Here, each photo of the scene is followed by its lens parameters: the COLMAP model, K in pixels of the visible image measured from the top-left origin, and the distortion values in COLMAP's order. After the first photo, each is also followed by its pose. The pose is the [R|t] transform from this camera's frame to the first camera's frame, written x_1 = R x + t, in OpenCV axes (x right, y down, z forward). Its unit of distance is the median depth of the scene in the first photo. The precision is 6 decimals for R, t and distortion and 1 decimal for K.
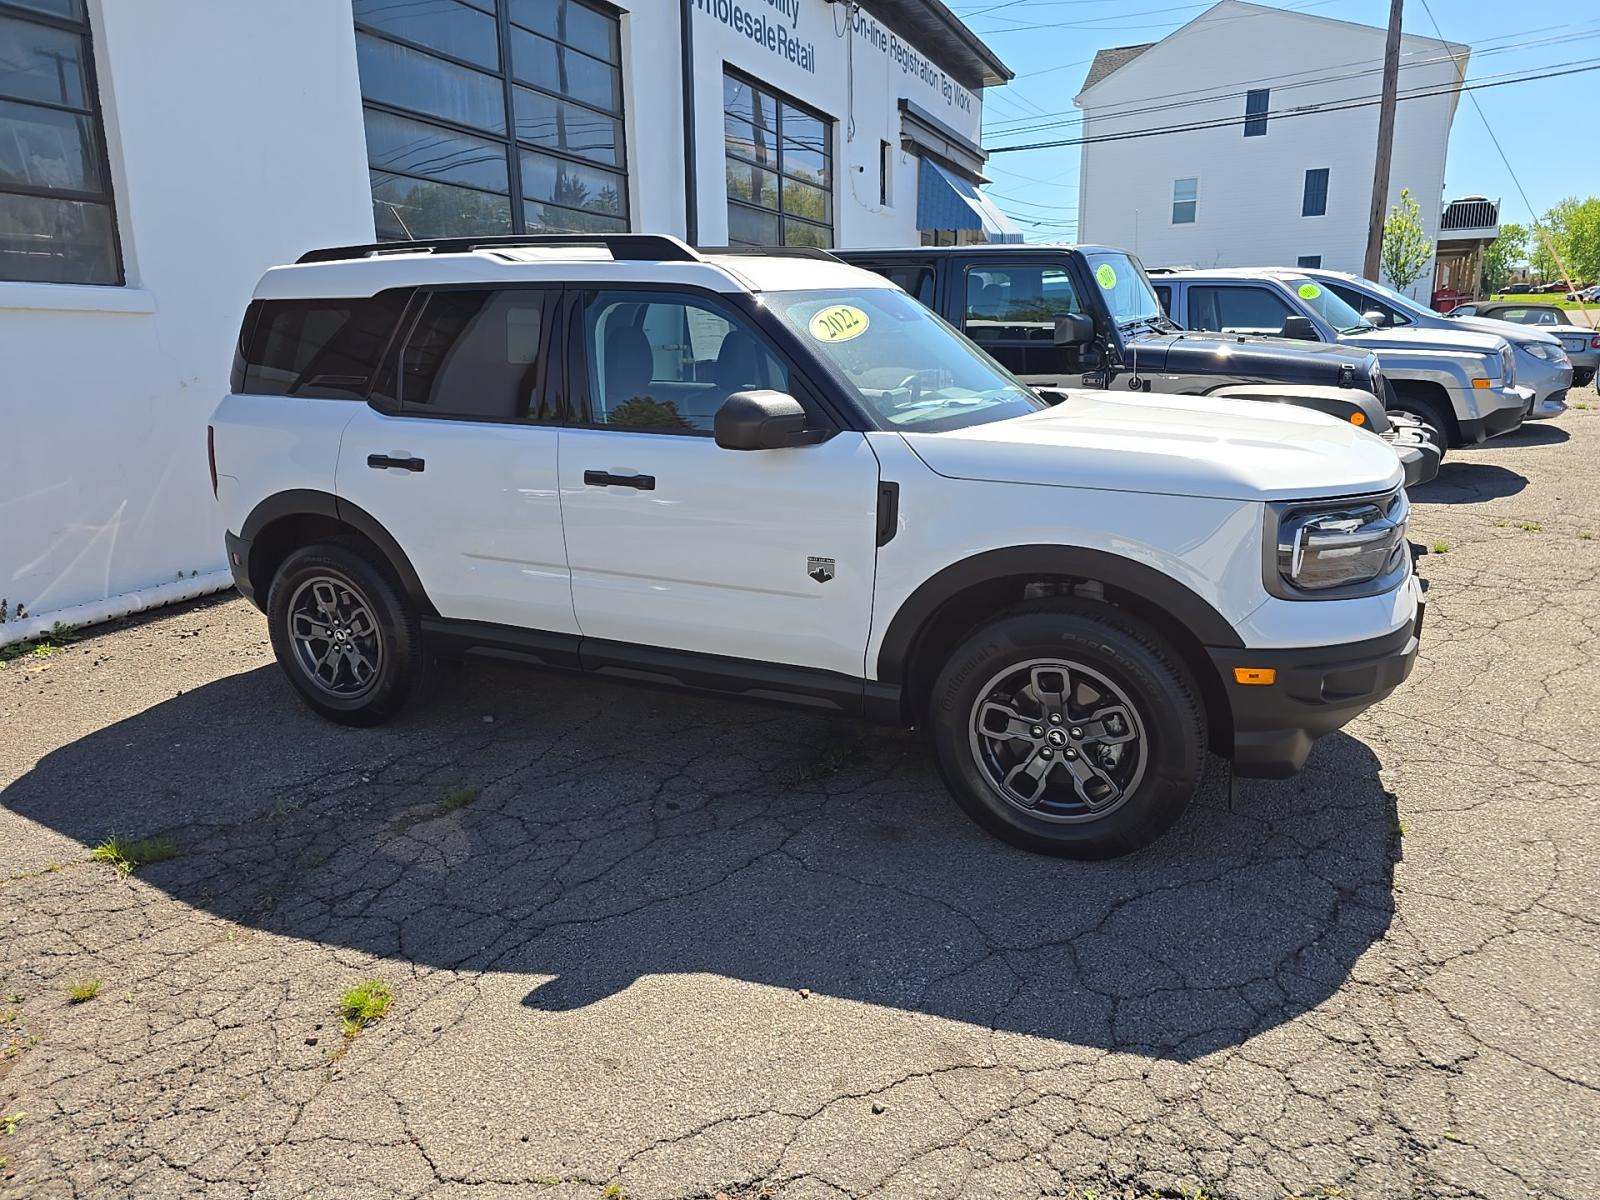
lens RADIAL K [[1143.8, 0, 801.8], [0, 1143.8, 596.6], [0, 0, 1]] dist [0.004761, -0.009904]
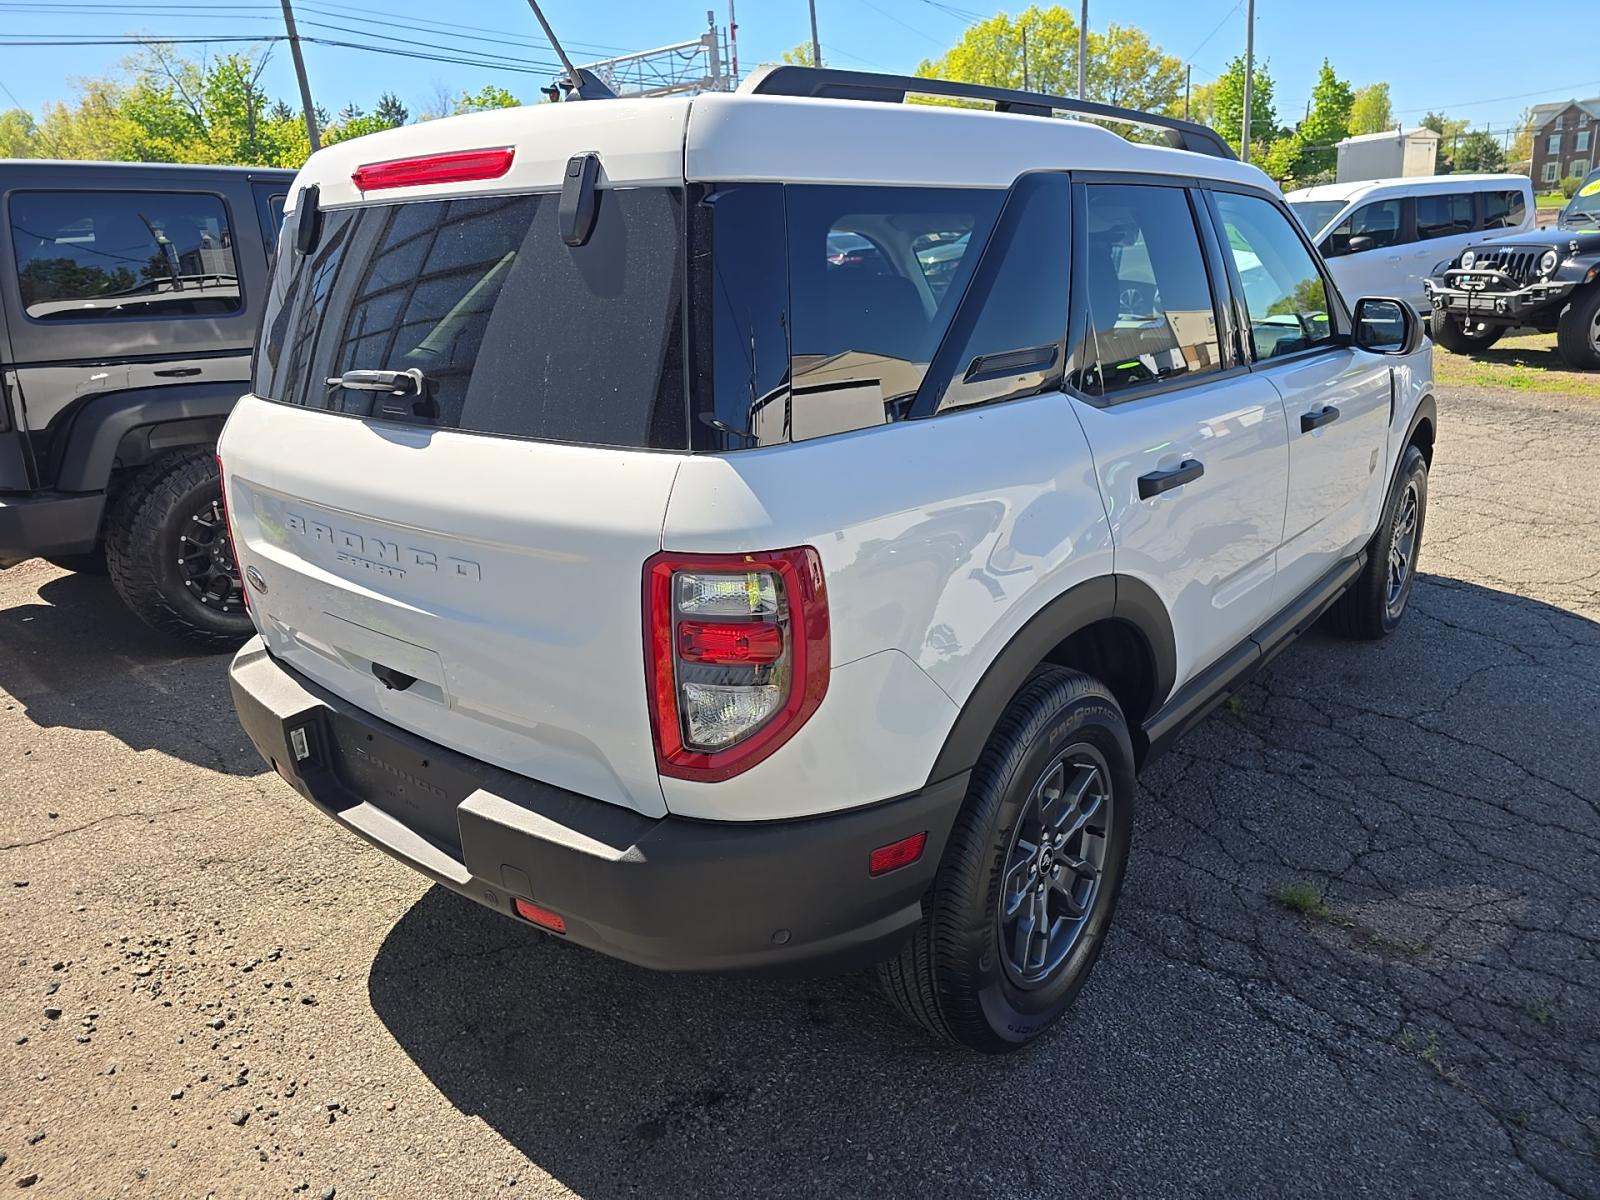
lens RADIAL K [[1143.8, 0, 799.0], [0, 1143.8, 600.1], [0, 0, 1]] dist [0.004761, -0.009904]
pose [[0.216714, -0.283777, 0.934080, -0.995399], [0.273346, 0.936185, 0.220998, -0.248975], [-0.937185, 0.207434, 0.280454, 1.070484]]
